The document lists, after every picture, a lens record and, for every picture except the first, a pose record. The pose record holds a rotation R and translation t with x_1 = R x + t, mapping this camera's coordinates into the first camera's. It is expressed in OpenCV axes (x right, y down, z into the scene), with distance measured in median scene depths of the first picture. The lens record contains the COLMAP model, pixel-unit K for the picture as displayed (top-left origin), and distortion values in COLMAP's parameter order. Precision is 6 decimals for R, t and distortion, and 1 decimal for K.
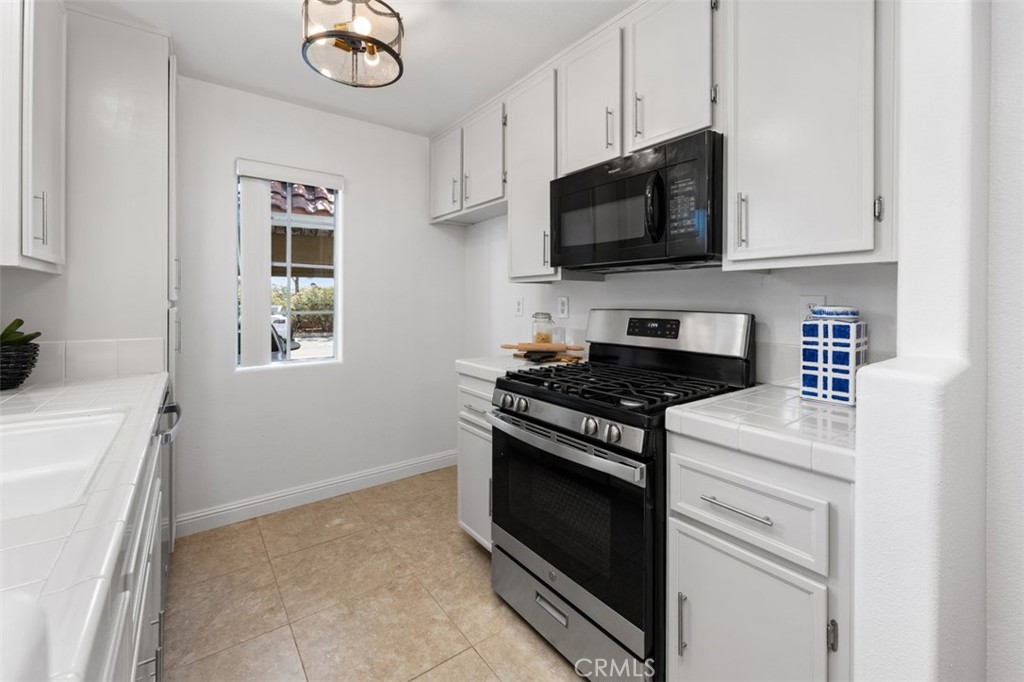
lens RADIAL K [[426.5, 0, 499.4], [0, 426.5, 302.5], [0, 0, 1]] dist [0.001837, 0.000300]
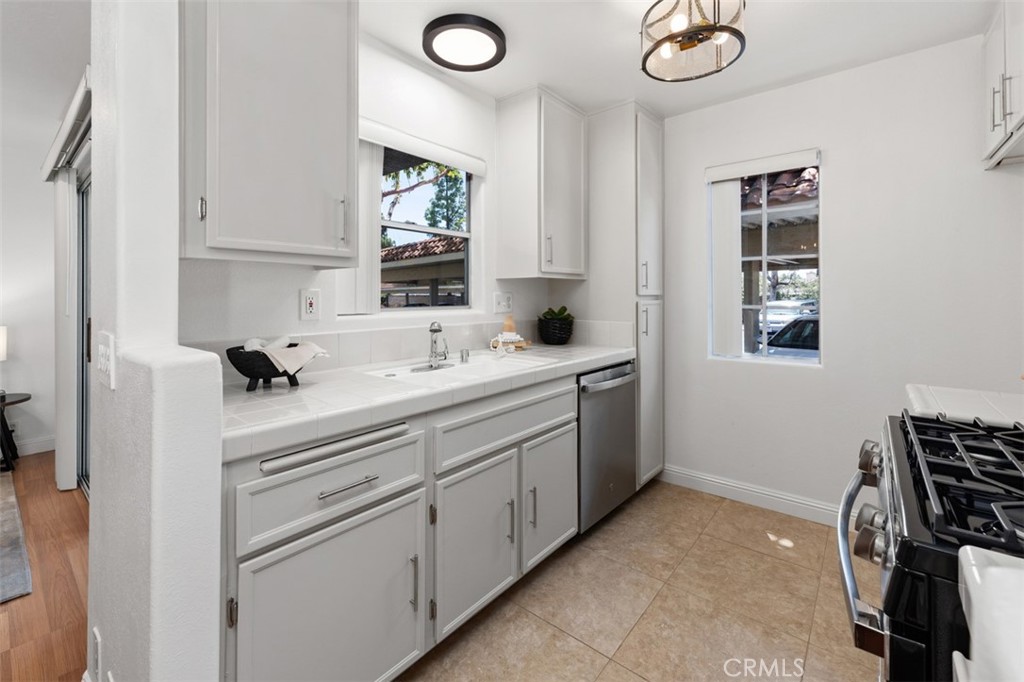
lens RADIAL K [[426.5, 0, 521.2], [0, 426.5, 296.5], [0, 0, 1]] dist [0.001837, 0.000300]
pose [[0.262466, -0.002028, -0.964939, 0.386185], [0.000077, 0.999998, -0.002081, 0.000828], [0.964941, 0.000472, 0.262465, 0.264297]]
